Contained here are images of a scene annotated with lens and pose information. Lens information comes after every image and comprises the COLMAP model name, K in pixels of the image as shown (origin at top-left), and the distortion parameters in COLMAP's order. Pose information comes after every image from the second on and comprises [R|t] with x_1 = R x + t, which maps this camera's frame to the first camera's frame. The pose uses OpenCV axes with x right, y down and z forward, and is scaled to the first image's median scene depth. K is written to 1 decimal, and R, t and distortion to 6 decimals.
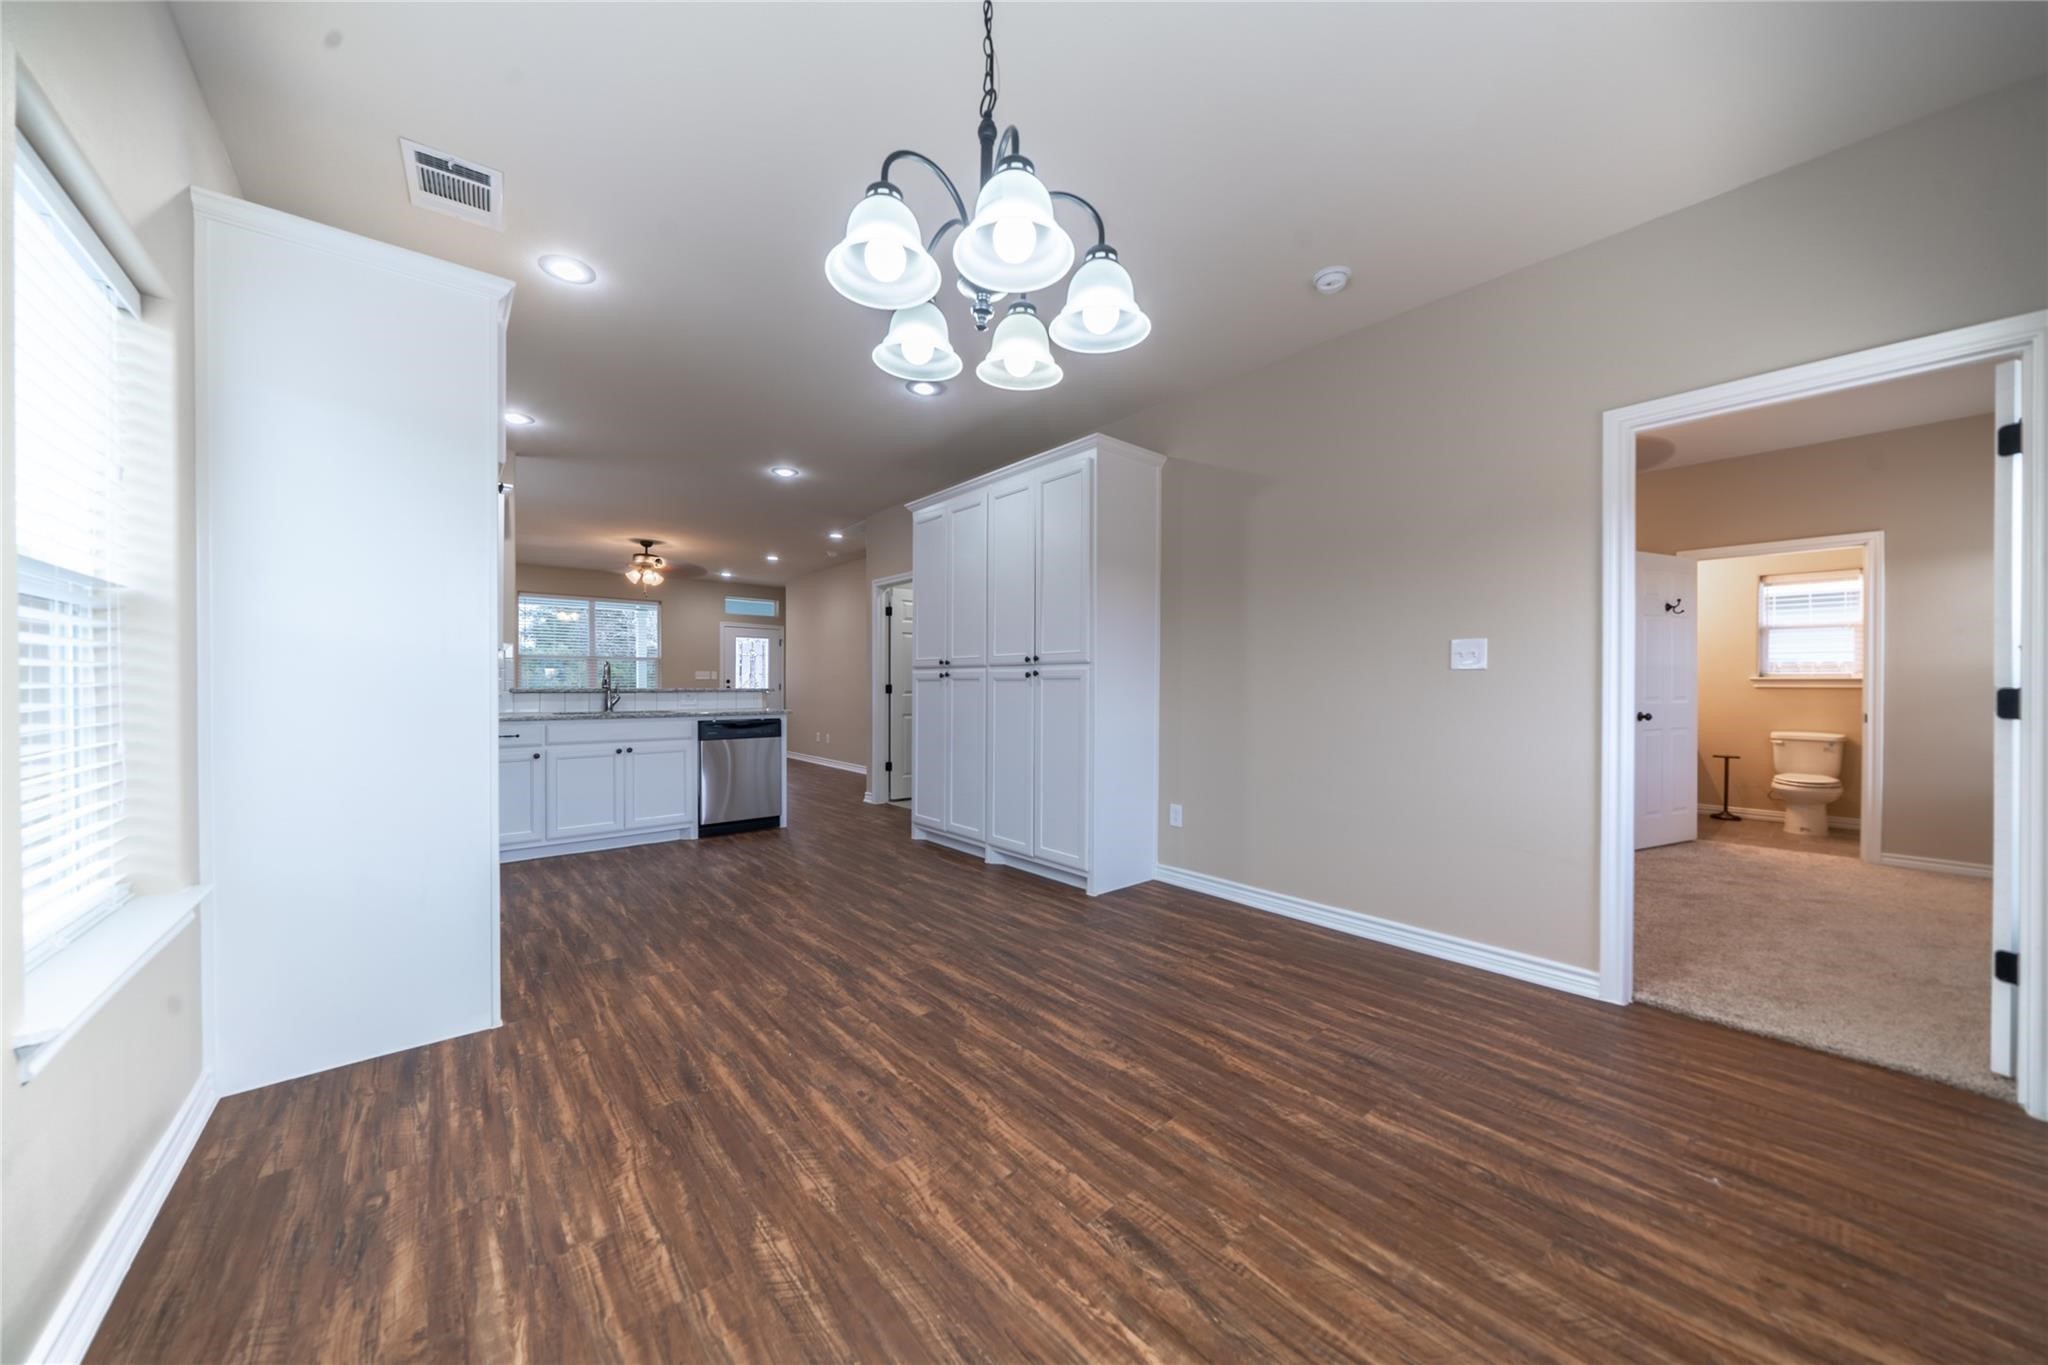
lens RADIAL K [[694.1, 0, 1011.7], [0, 694.1, 687.2], [0, 0, 1]] dist [-0.008147, 0.001015]
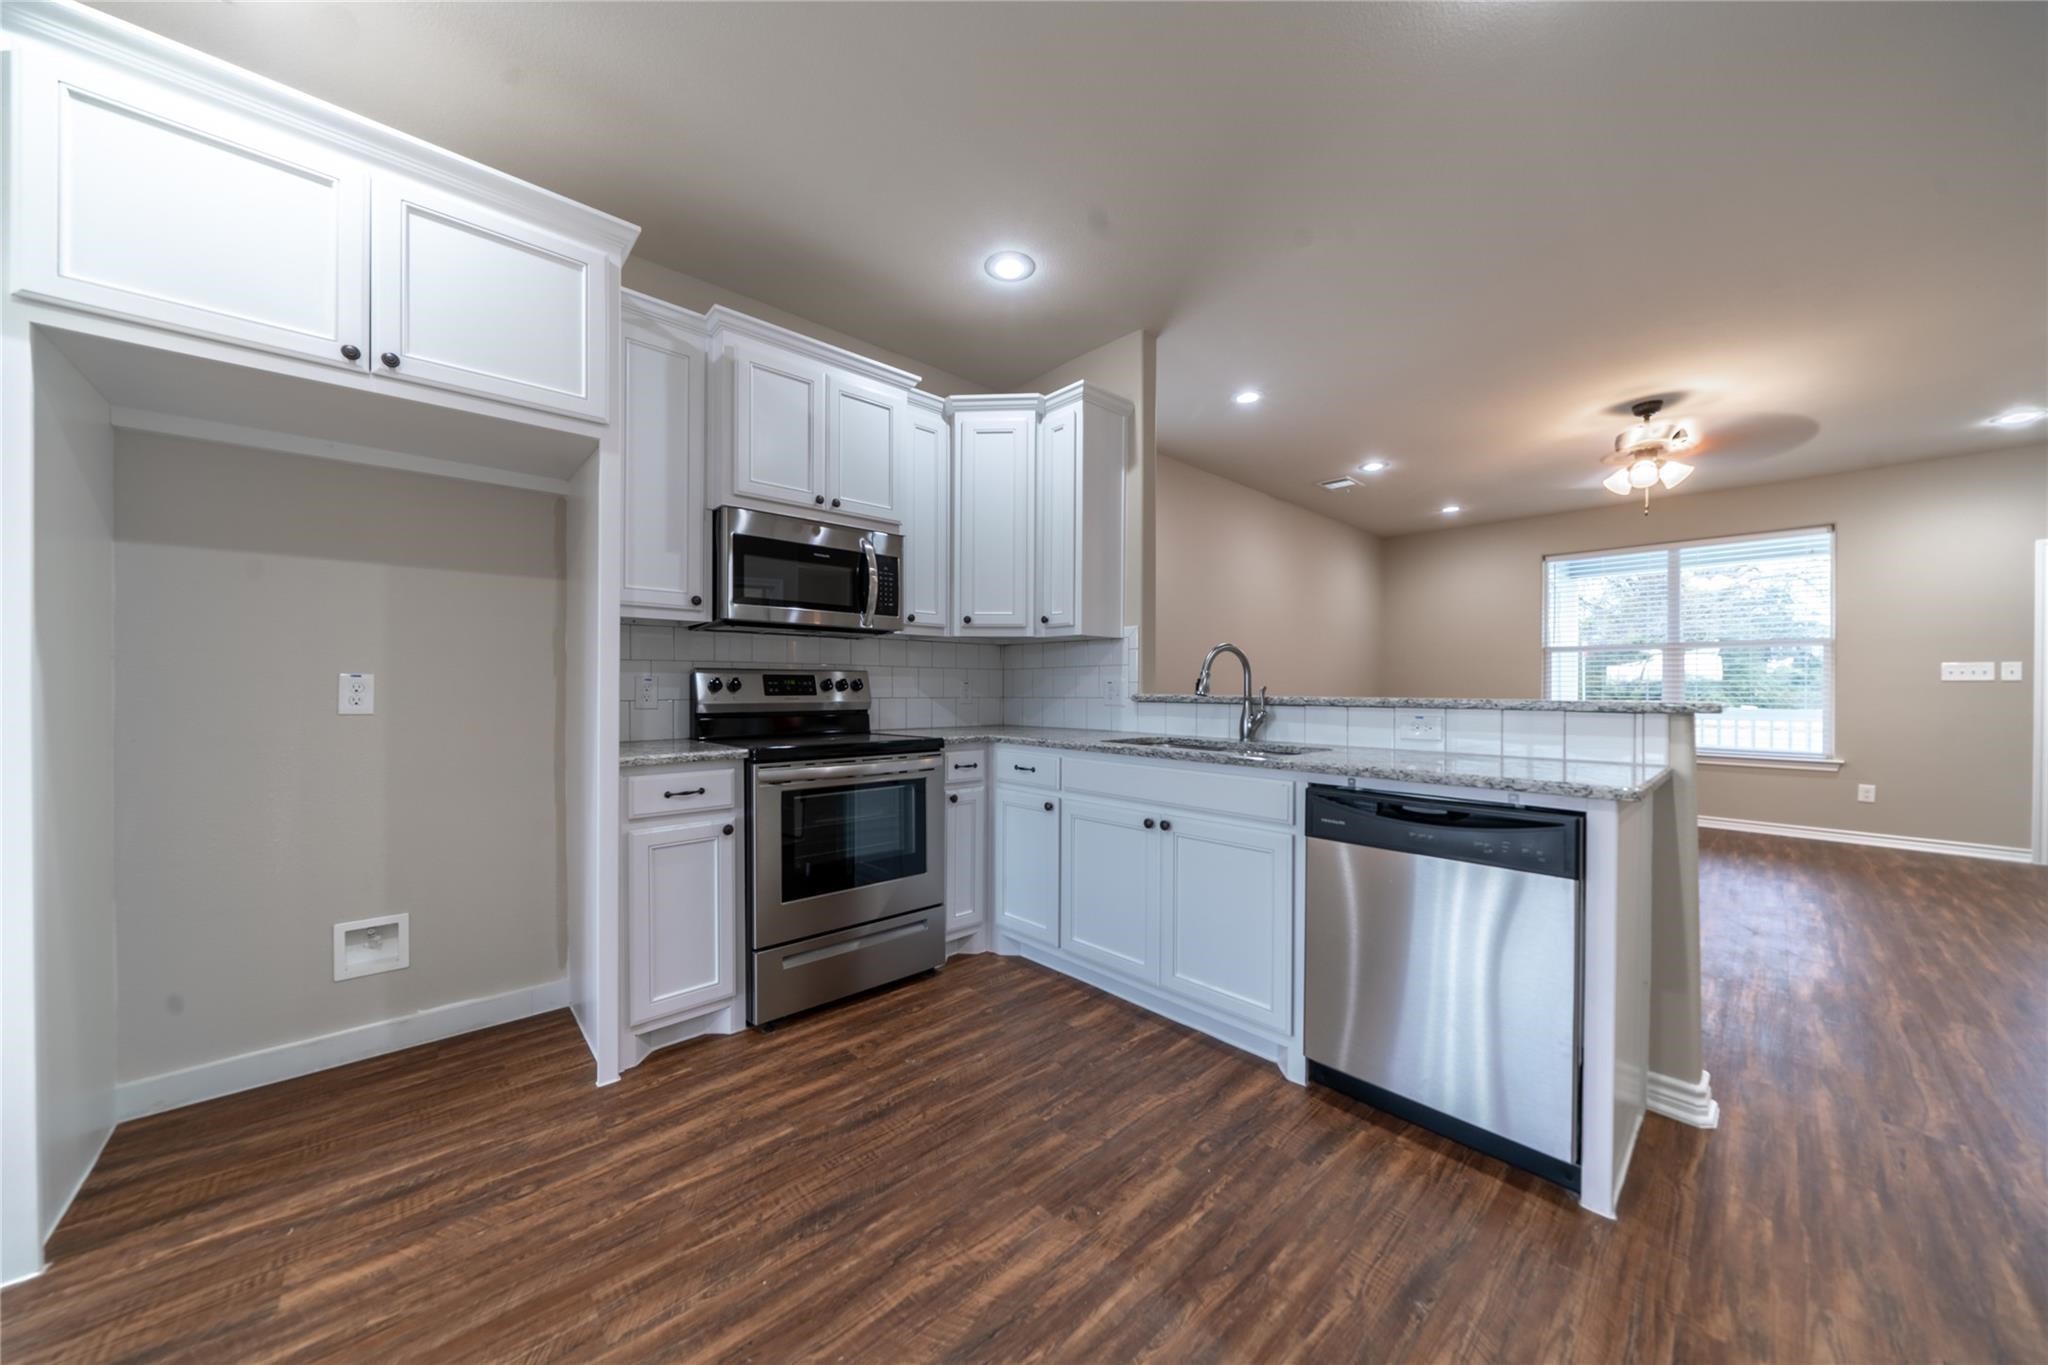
lens RADIAL K [[694.1, 0, 1006.4], [0, 694.1, 688.0], [0, 0, 1]] dist [-0.008147, 0.001015]
pose [[0.027700, -0.000328, -0.999616, -0.124629], [-0.006830, 0.999977, -0.000517, -0.005277], [0.999593, 0.006841, 0.027698, 1.445112]]
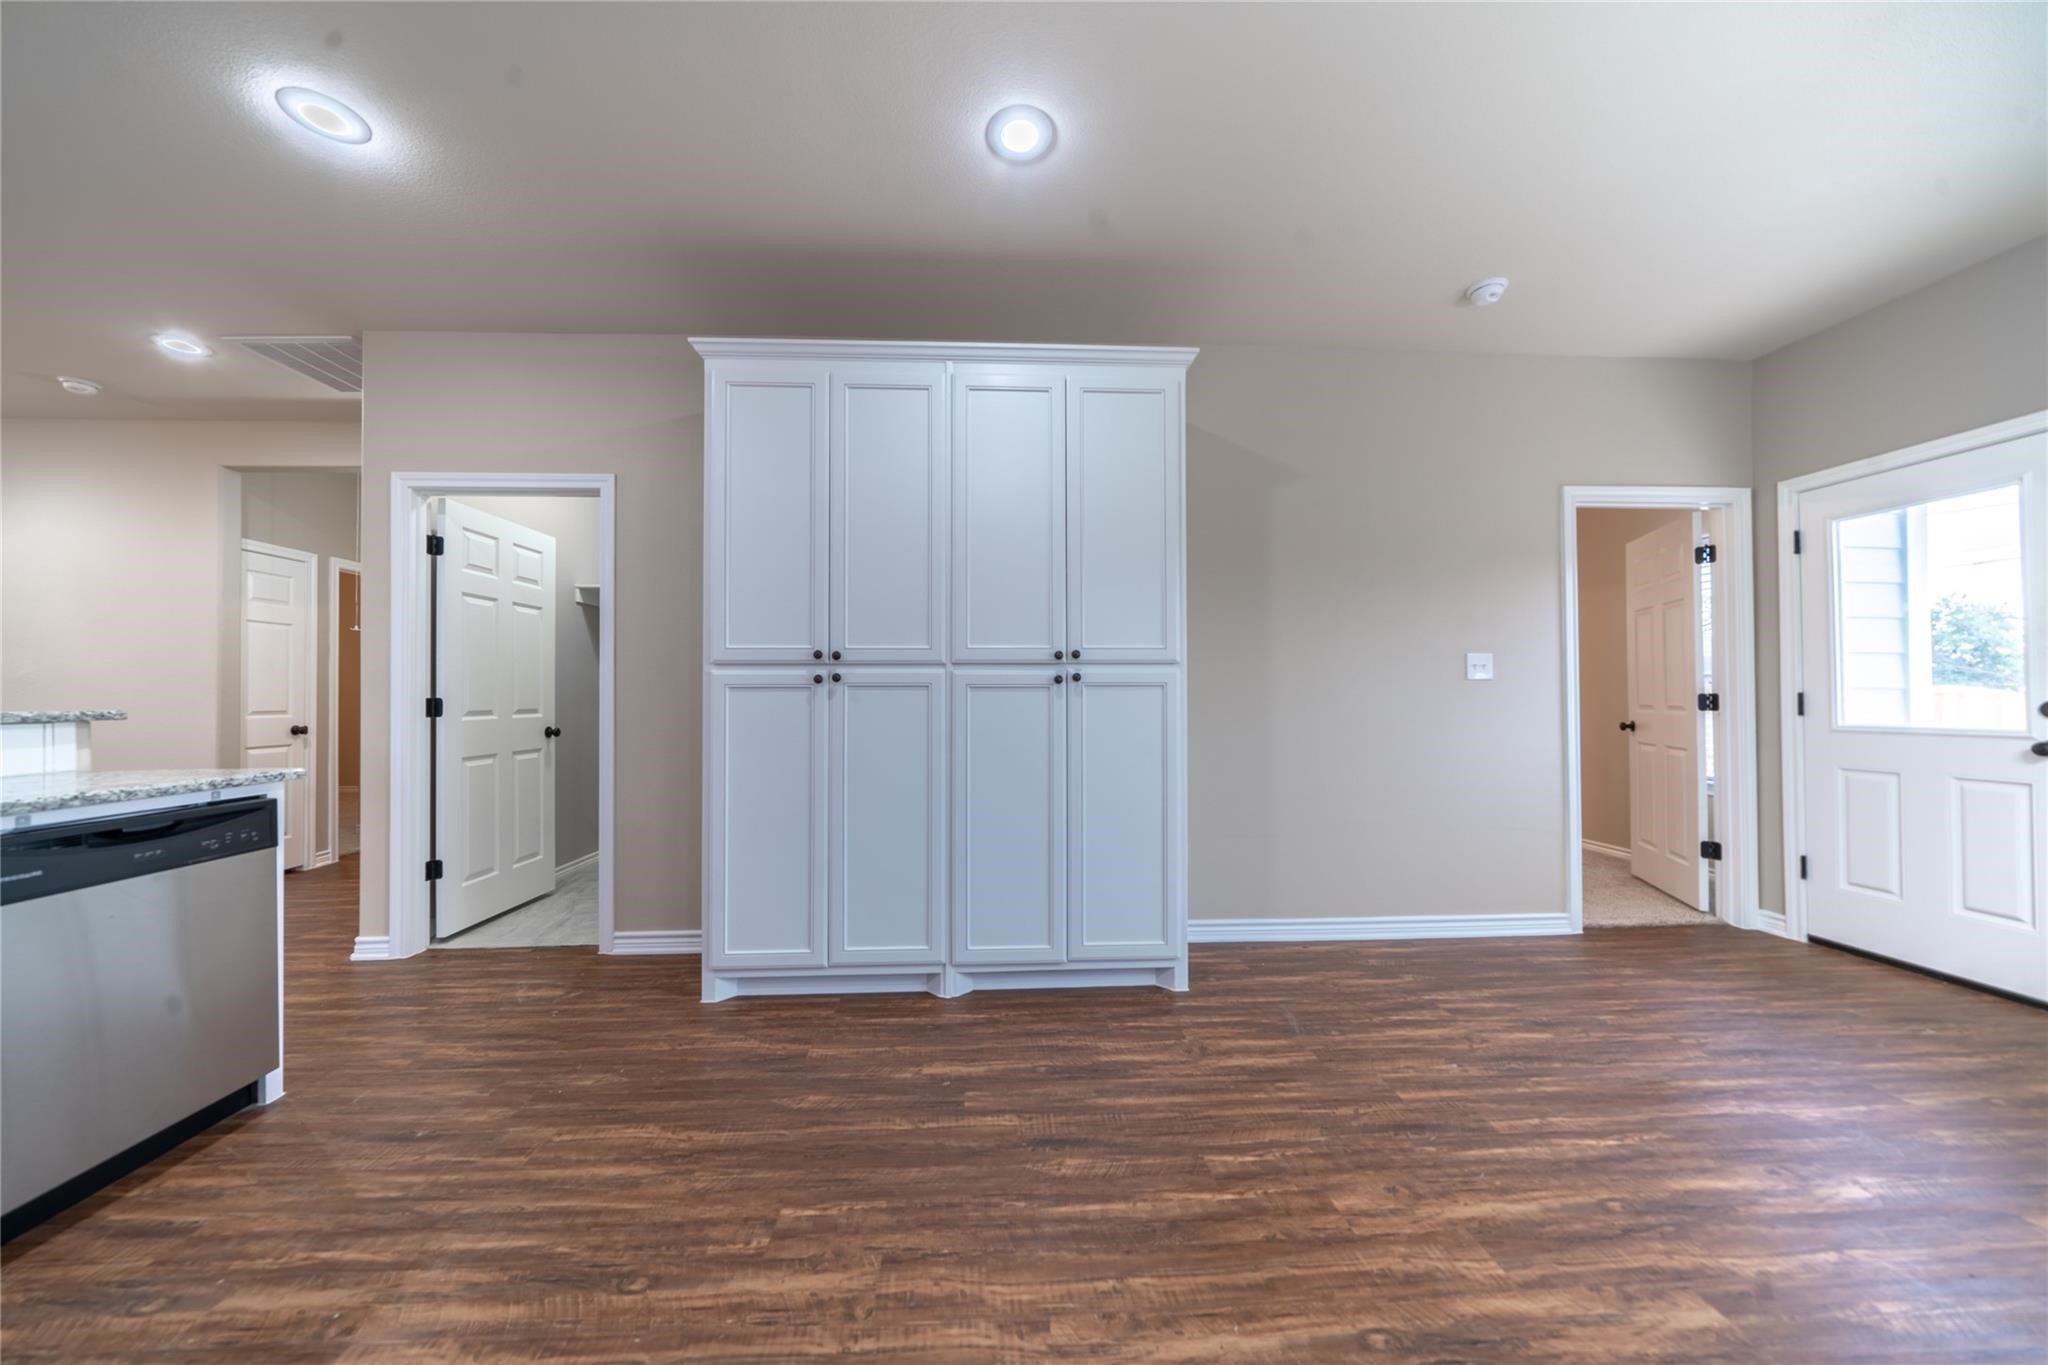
lens RADIAL K [[694.1, 0, 1009.8], [0, 694.1, 684.3], [0, 0, 1]] dist [-0.008147, 0.001015]
pose [[0.605900, 0.008655, 0.795493, -0.729795], [0.008334, 0.999817, -0.017226, -0.003738], [-0.795497, 0.017067, 0.605717, 0.919703]]
